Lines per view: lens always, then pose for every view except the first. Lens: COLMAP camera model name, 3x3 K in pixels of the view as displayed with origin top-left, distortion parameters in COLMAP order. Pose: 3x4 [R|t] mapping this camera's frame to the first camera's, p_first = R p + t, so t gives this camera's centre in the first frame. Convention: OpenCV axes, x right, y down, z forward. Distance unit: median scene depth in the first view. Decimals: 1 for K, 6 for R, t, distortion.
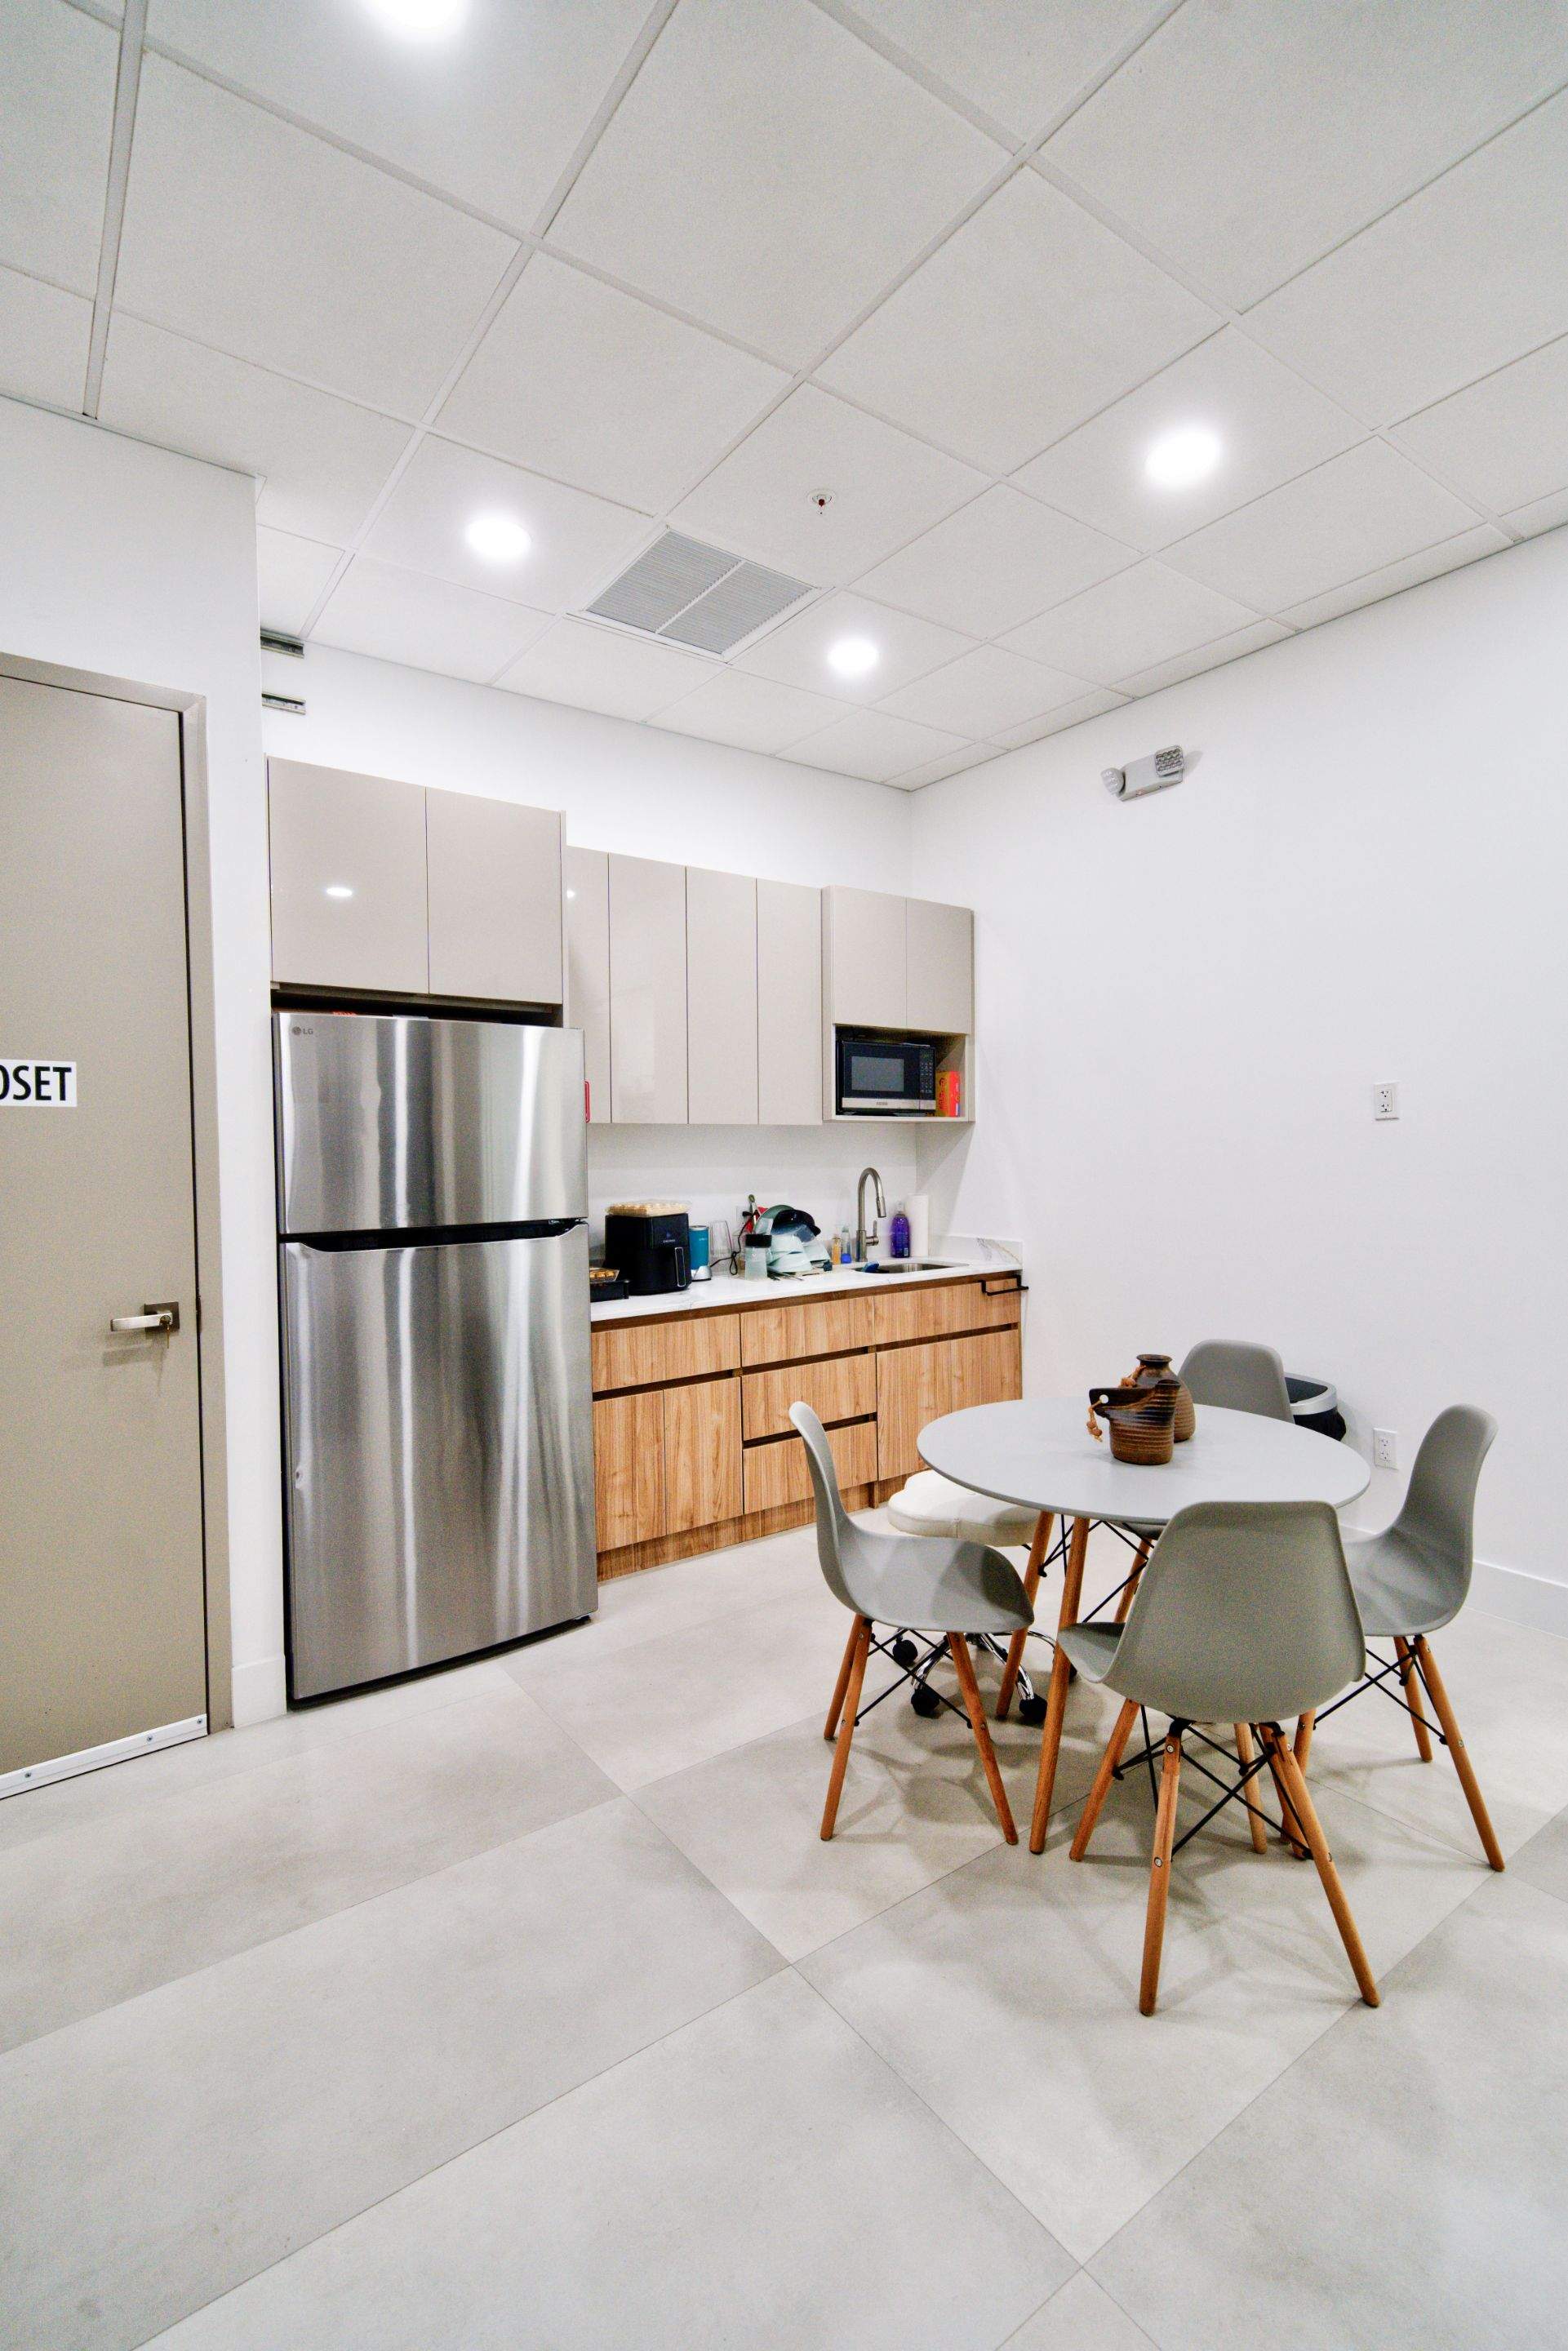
lens RADIAL K [[1104.6, 0, 711.7], [0, 1104.6, 1179.7], [0, 0, 1]] dist [0.009413, 0.003342]
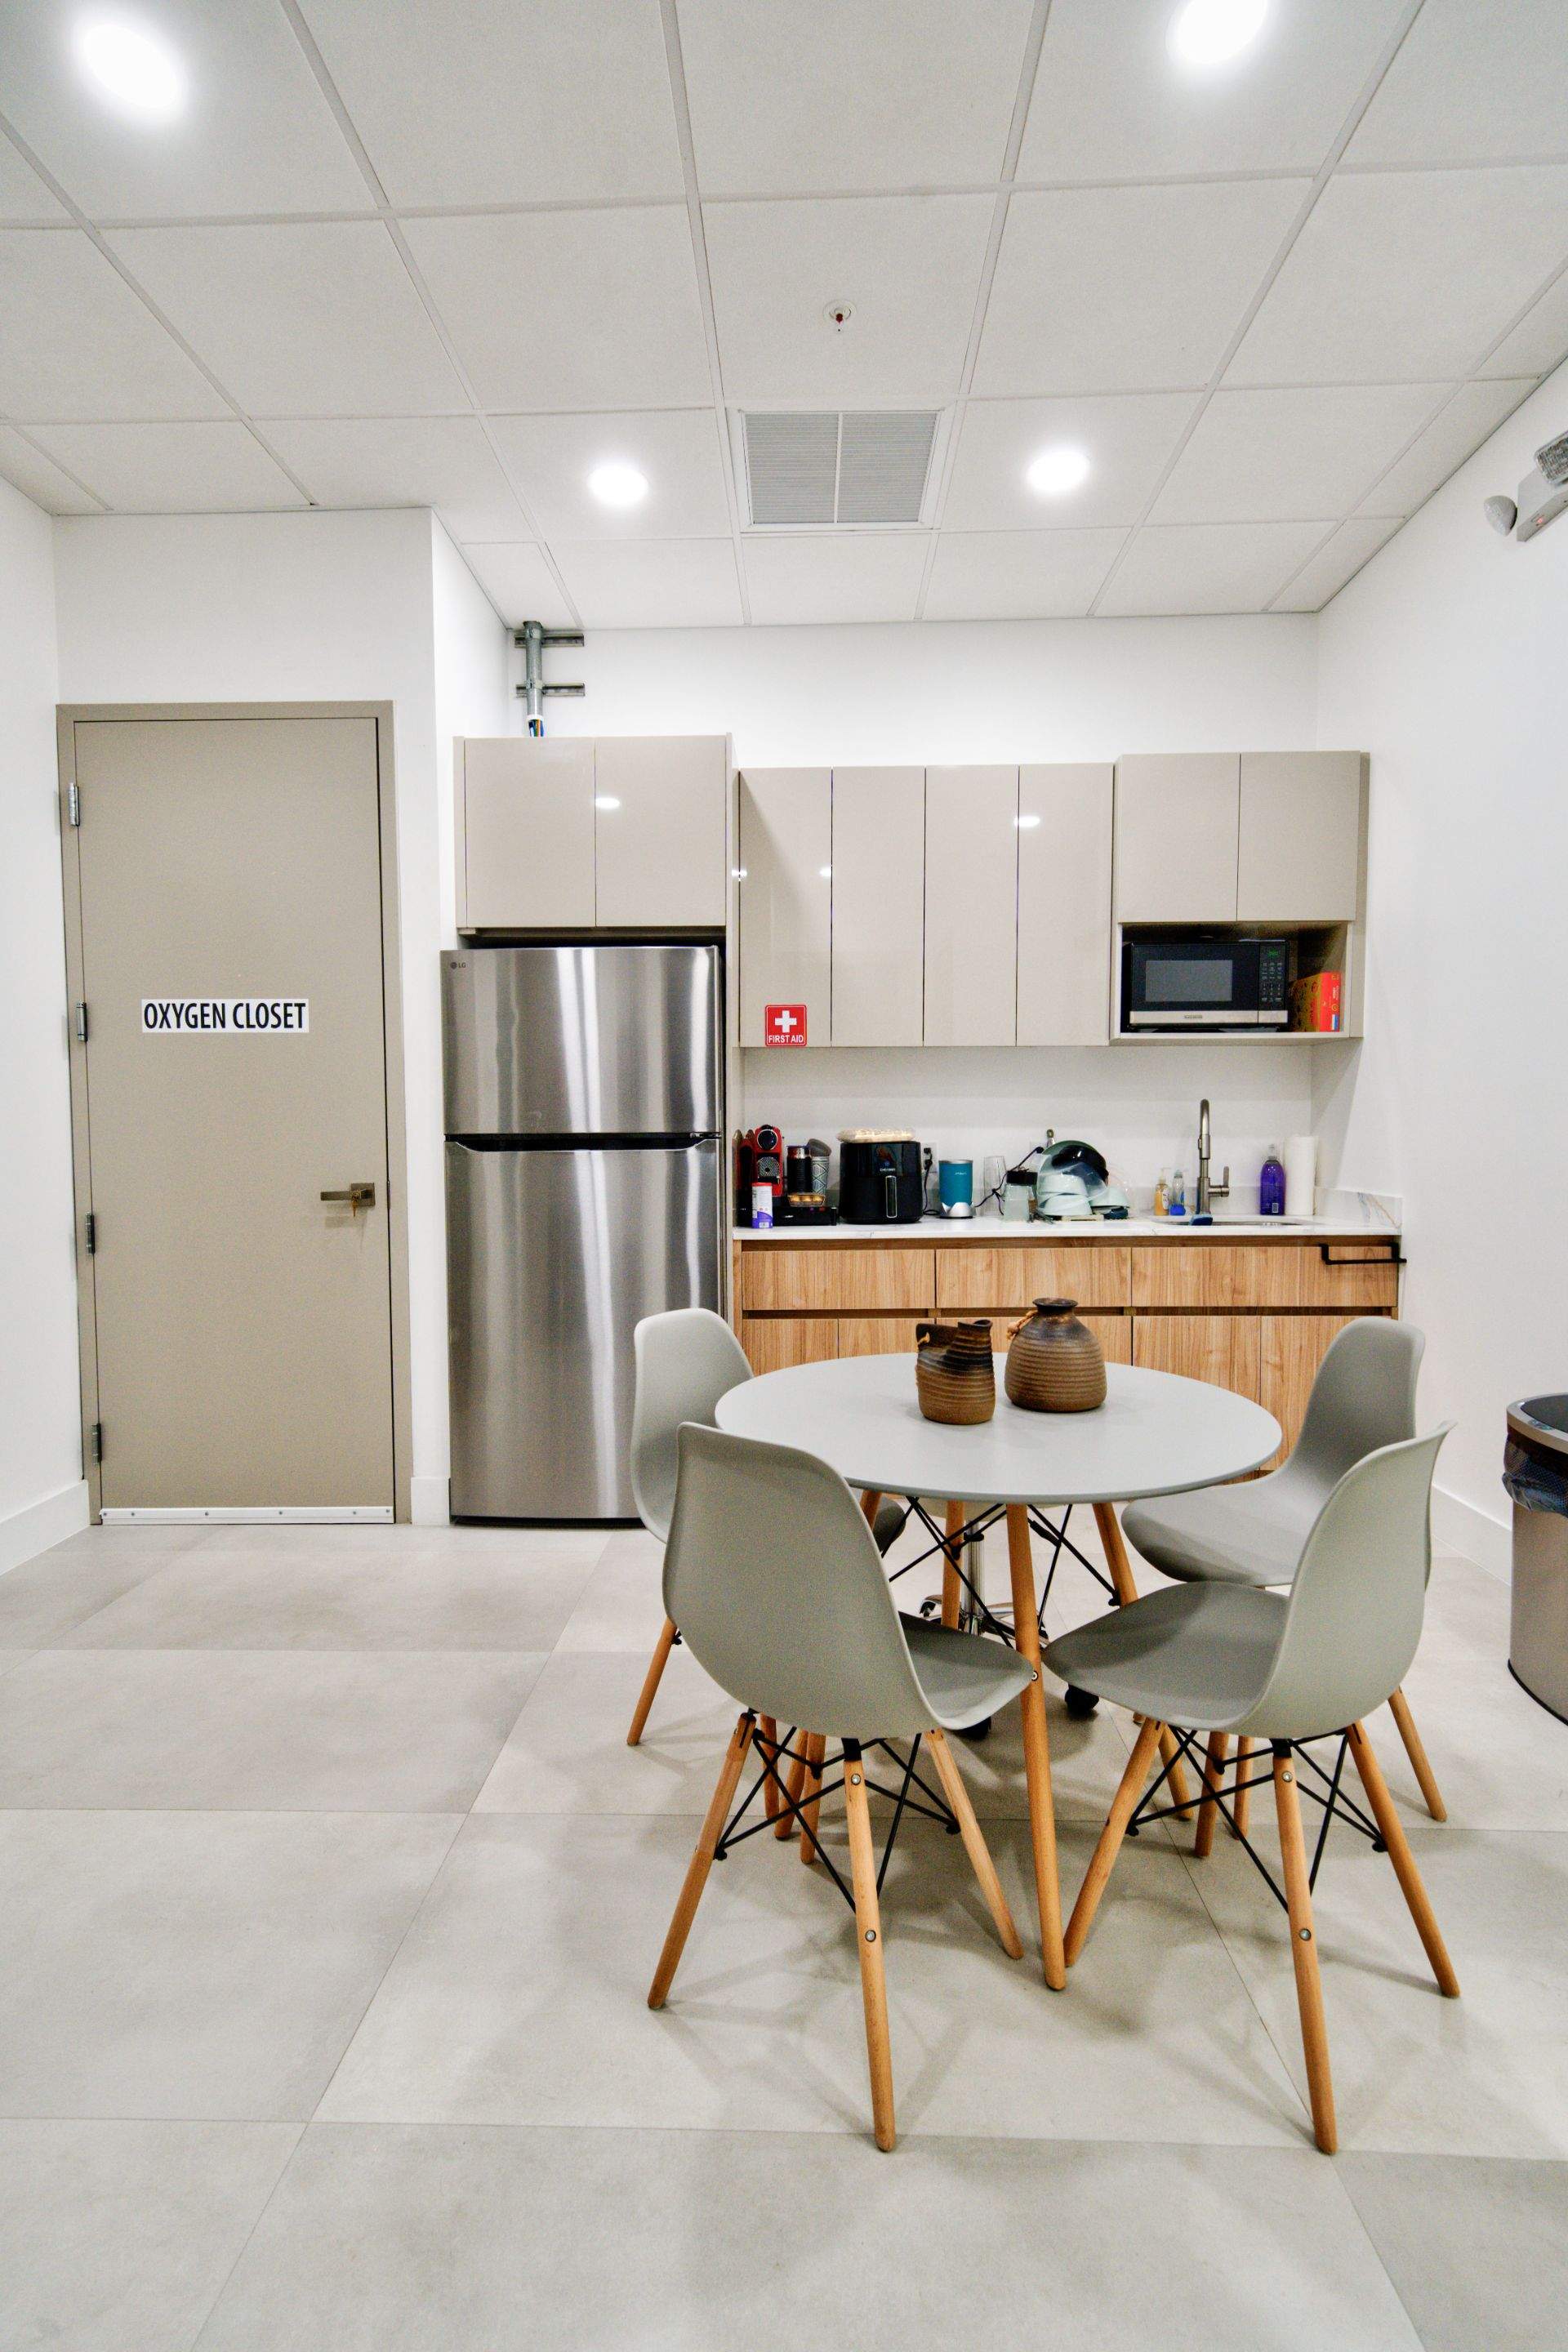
lens RADIAL K [[1105.1, 0, 770.6], [0, 1105.1, 1193.1], [0, 0, 1]] dist [0.009413, 0.003342]
pose [[0.787262, 0.044110, -0.615039, 0.507109], [-0.025981, 0.998925, 0.038385, 0.045333], [0.616071, -0.014240, 0.787562, 0.204806]]
